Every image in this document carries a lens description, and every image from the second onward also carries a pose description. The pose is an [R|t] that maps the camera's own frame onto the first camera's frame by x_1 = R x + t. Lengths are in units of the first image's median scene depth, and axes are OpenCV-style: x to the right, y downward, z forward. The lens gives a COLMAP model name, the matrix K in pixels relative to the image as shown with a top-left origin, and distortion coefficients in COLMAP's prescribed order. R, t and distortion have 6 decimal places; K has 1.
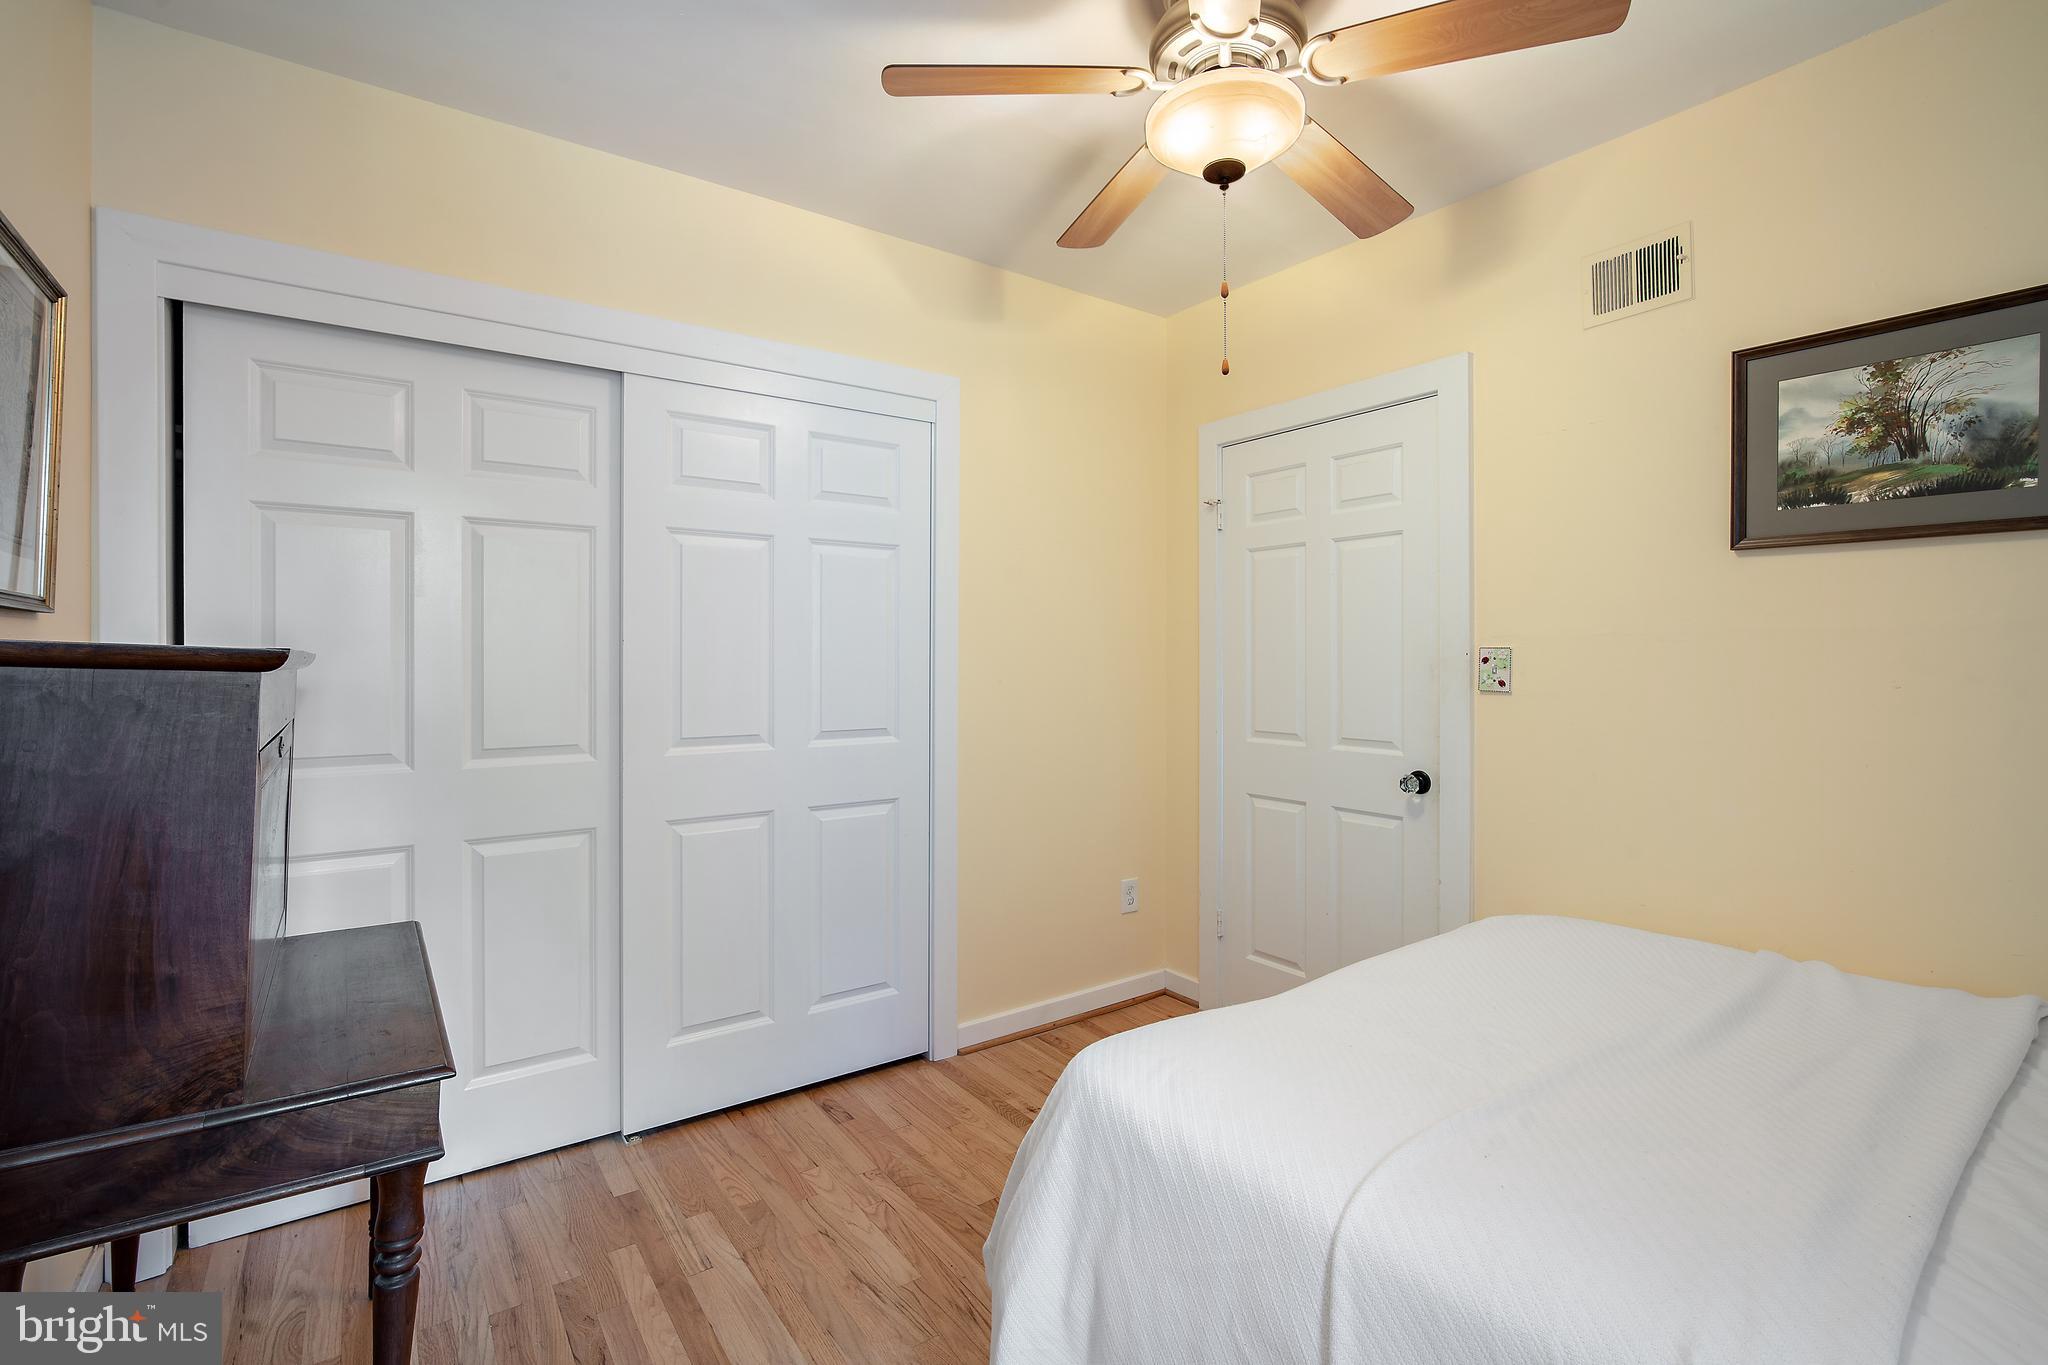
lens RADIAL K [[919.0, 0, 1029.9], [0, 919.0, 661.3], [0, 0, 1]] dist [-0.000047, -0.000047]
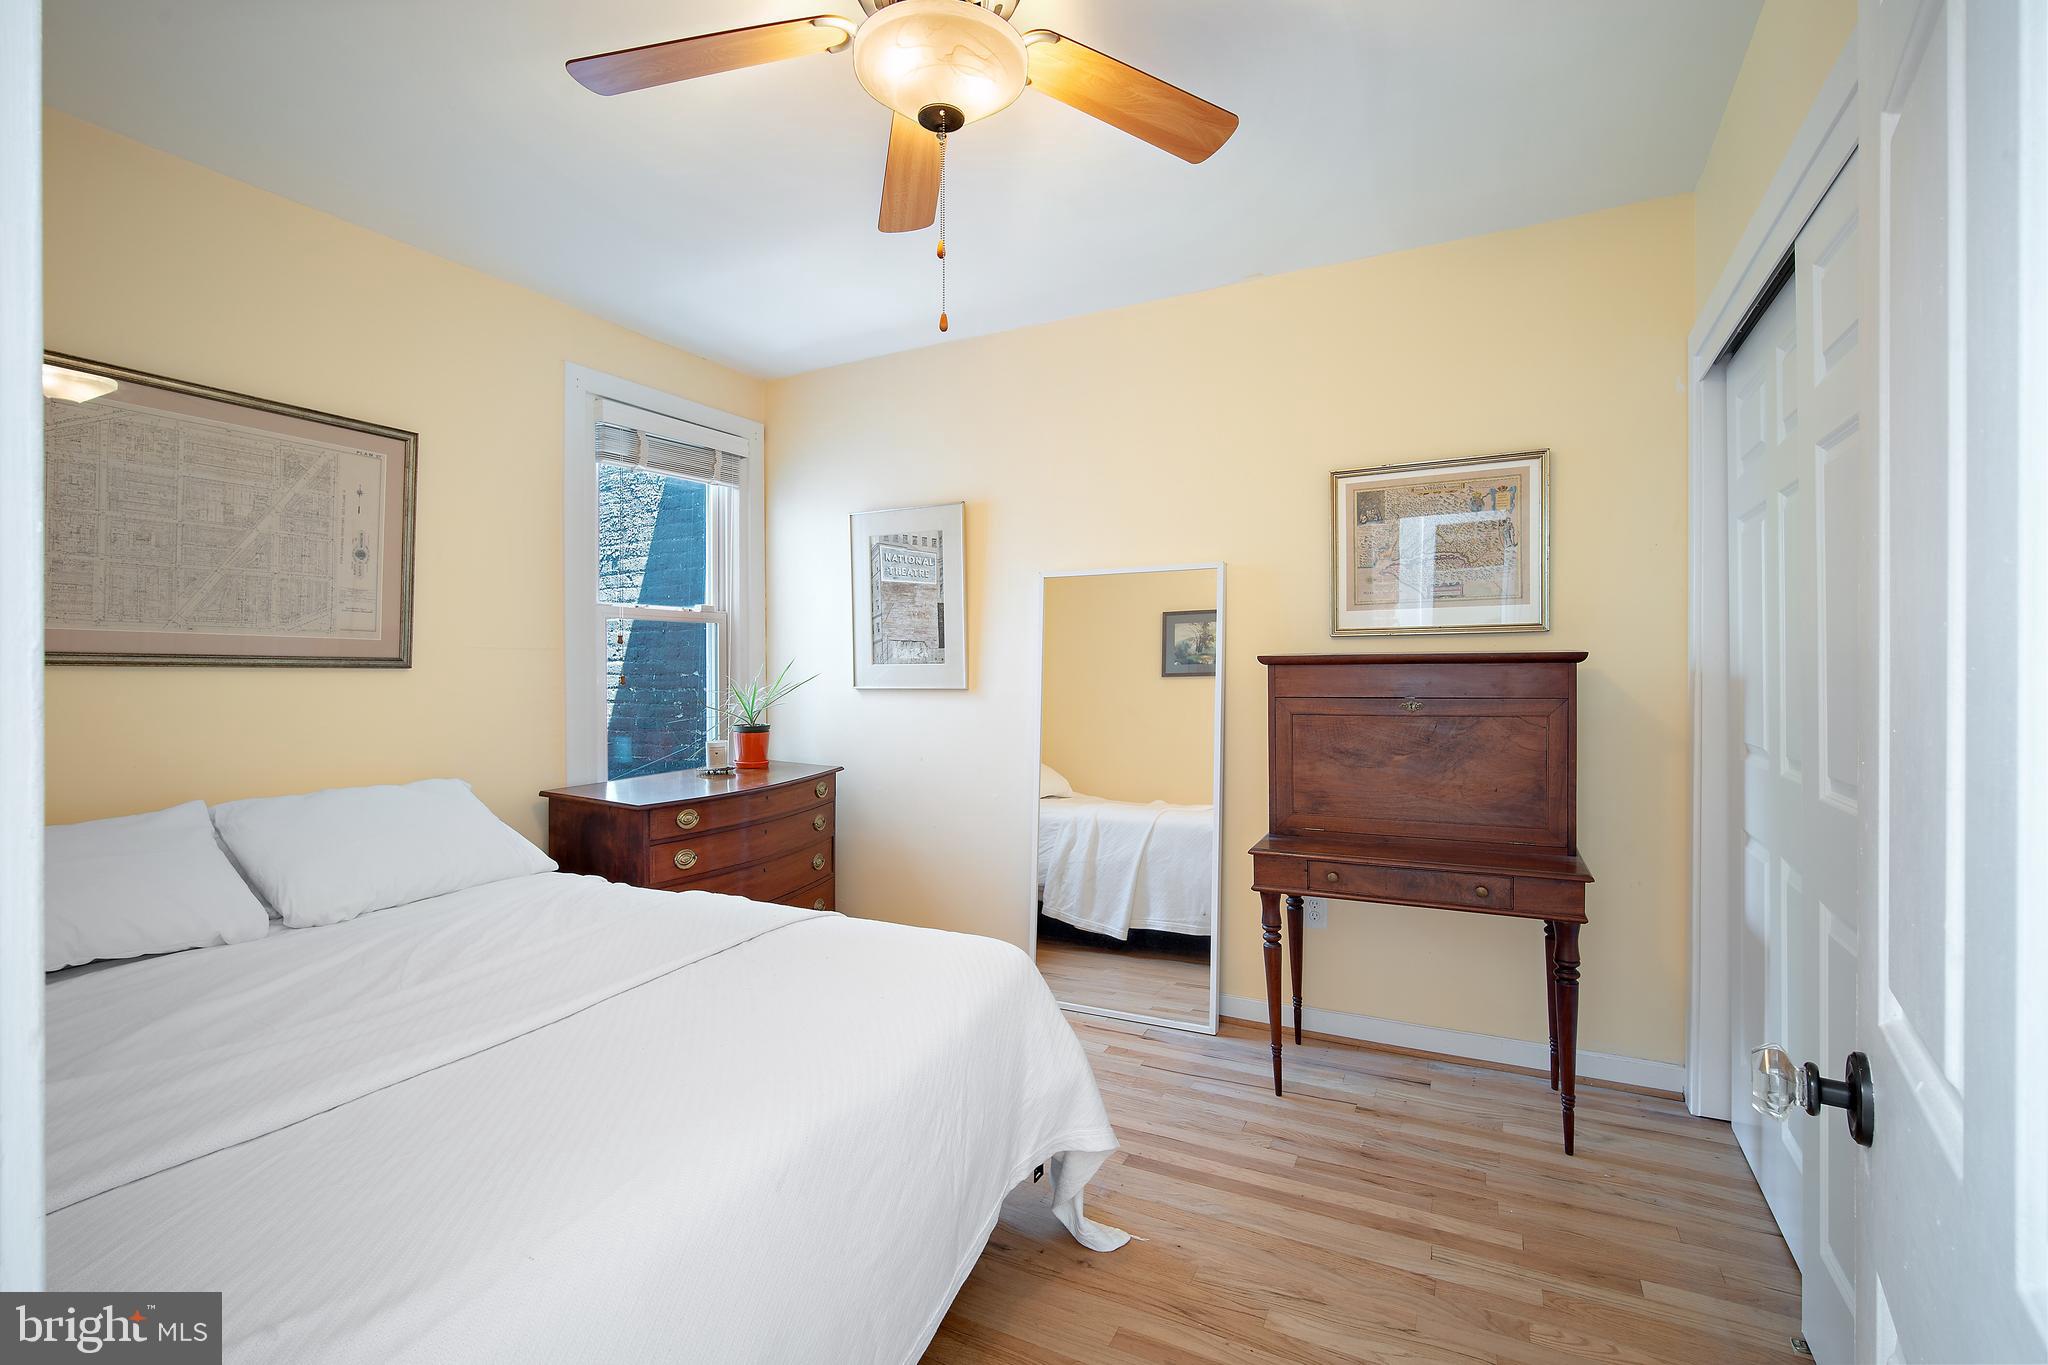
lens RADIAL K [[919.0, 0, 1029.9], [0, 919.0, 661.3], [0, 0, 1]] dist [-0.000047, -0.000047]
pose [[-0.895086, 0.002970, -0.445883, 0.508772], [0.001785, 0.999994, 0.003077, -0.000840], [0.445889, 0.001958, -0.895086, 1.747855]]
